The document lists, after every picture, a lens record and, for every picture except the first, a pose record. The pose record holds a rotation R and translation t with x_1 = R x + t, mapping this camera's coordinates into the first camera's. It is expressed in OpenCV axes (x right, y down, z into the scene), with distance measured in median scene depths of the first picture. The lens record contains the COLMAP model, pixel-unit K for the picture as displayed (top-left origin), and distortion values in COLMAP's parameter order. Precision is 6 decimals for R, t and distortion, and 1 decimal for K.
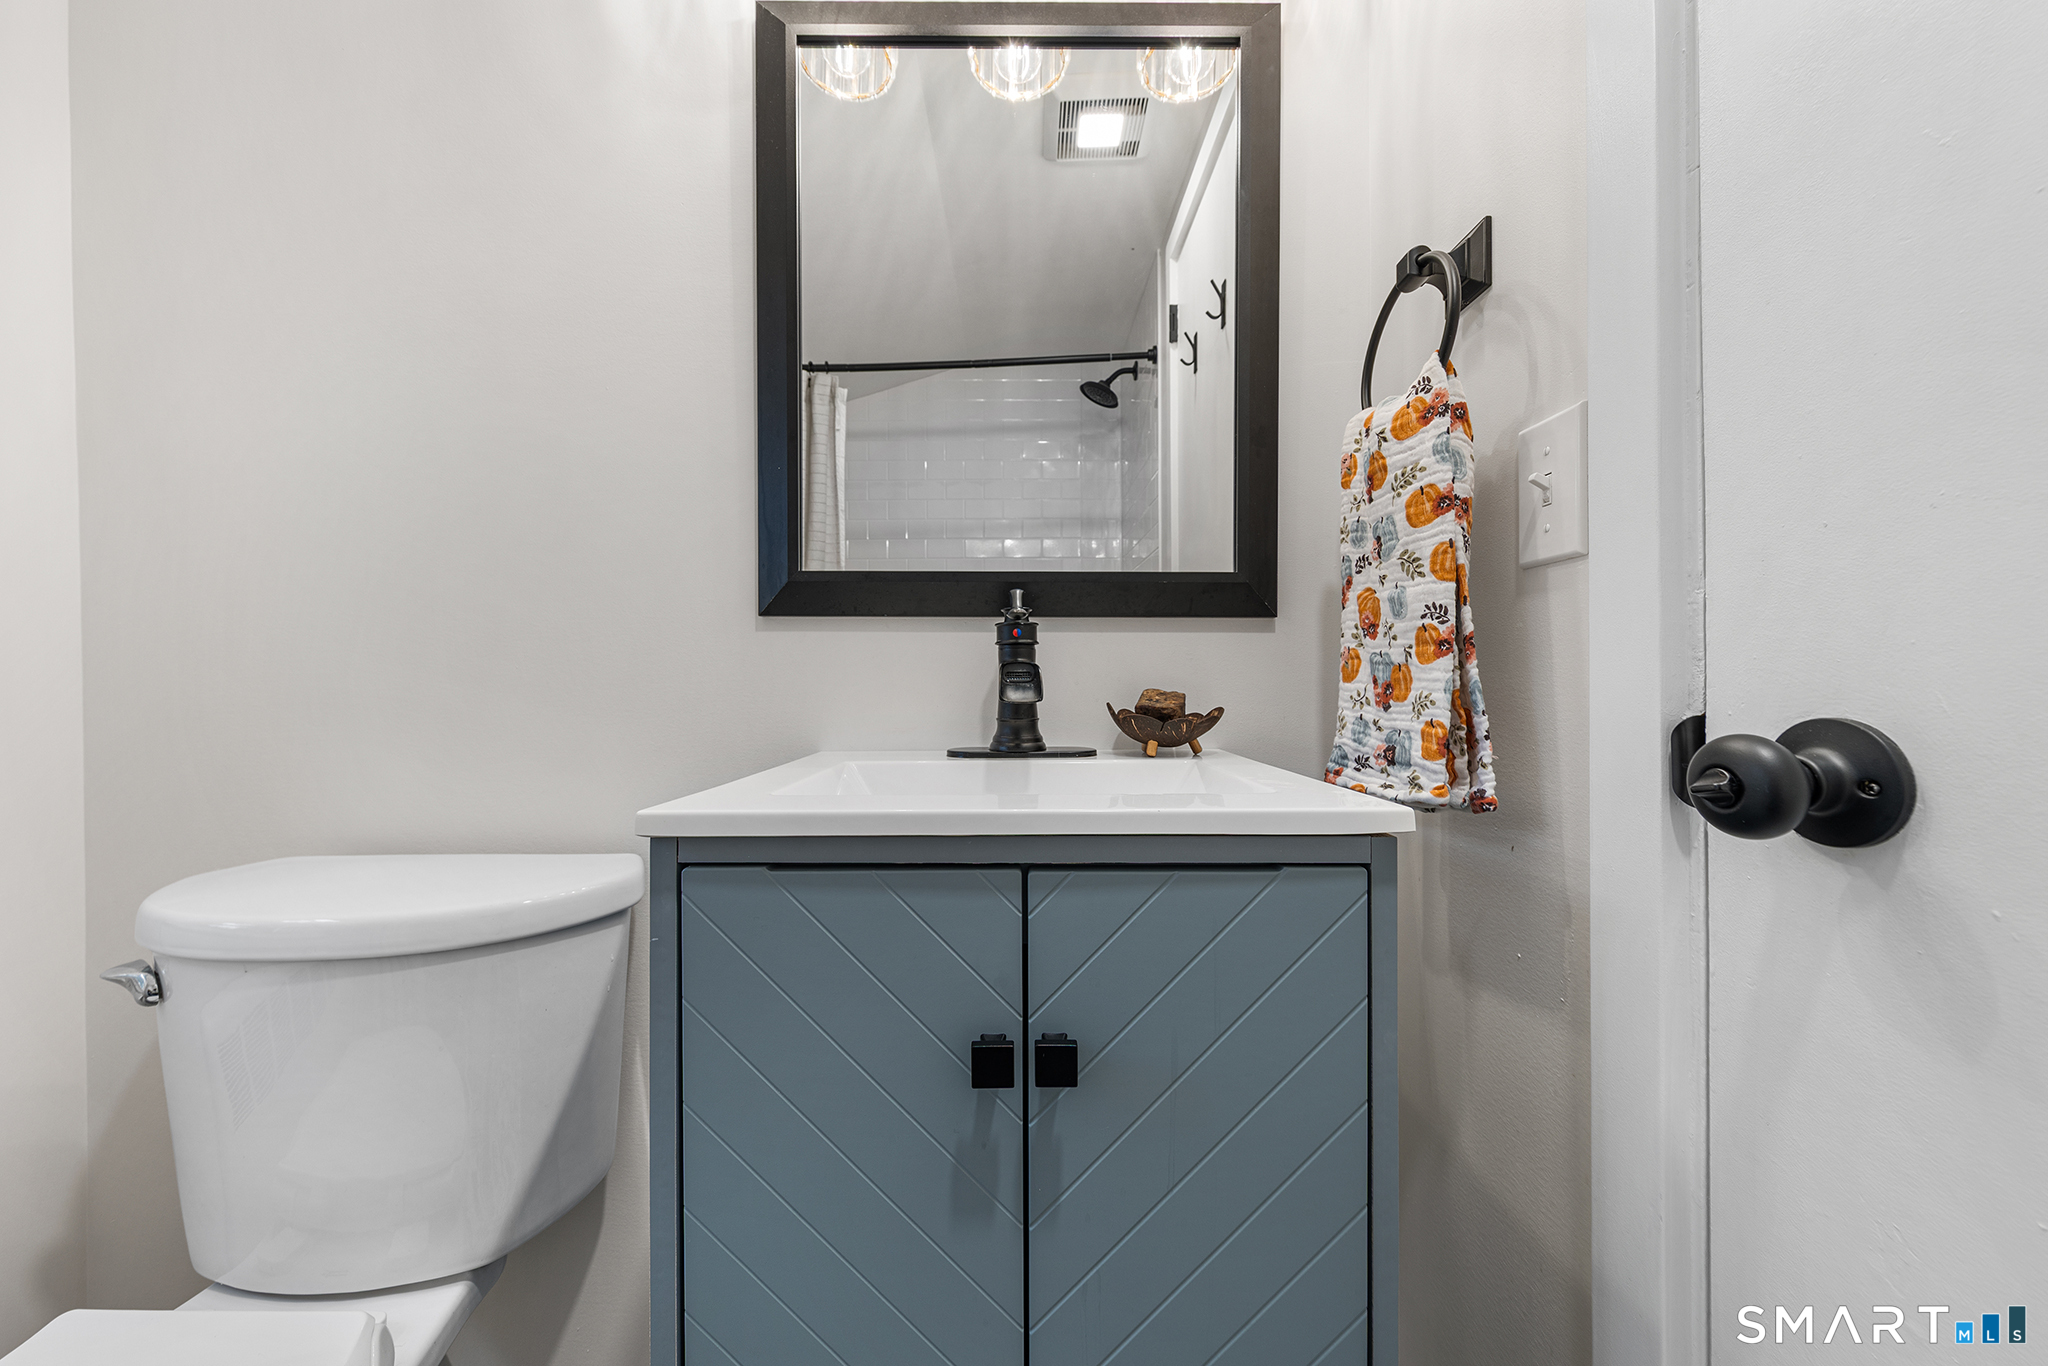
lens RADIAL K [[747.8, 0, 1020.9], [0, 747.8, 688.5], [0, 0, 1]] dist [0.001018, 0.000096]
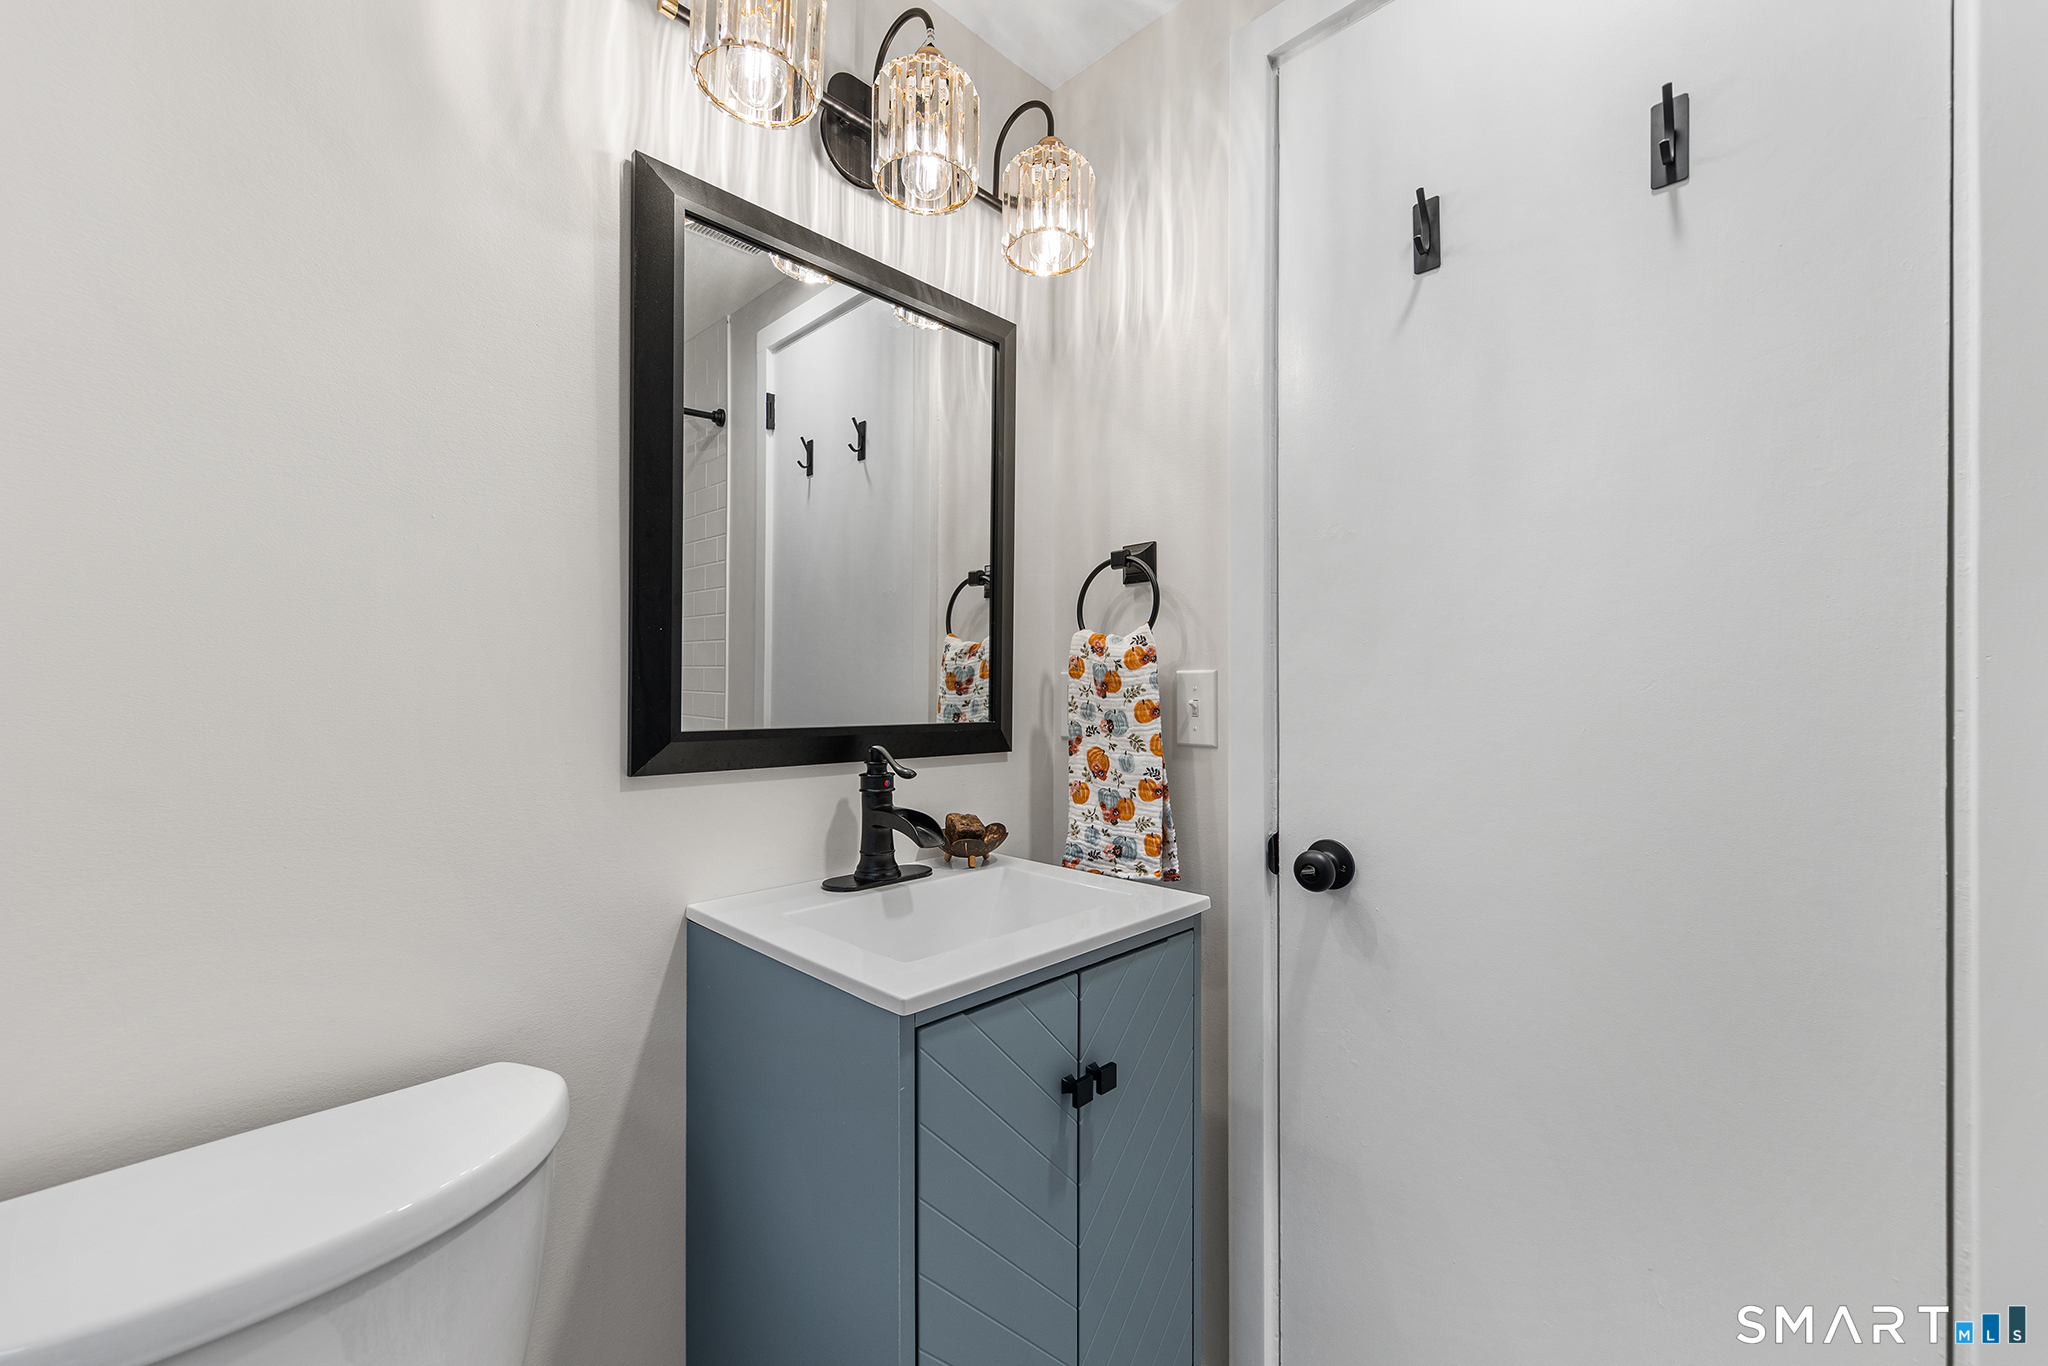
lens RADIAL K [[817.5, 0, 1033.3], [0, 817.5, 685.8], [0, 0, 1]] dist [0.003200, -0.000242]
pose [[0.701204, 0.008876, 0.712905, -1.003442], [-0.002433, 0.999946, -0.010056, -0.278880], [-0.712957, 0.005316, 0.701188, -0.162688]]
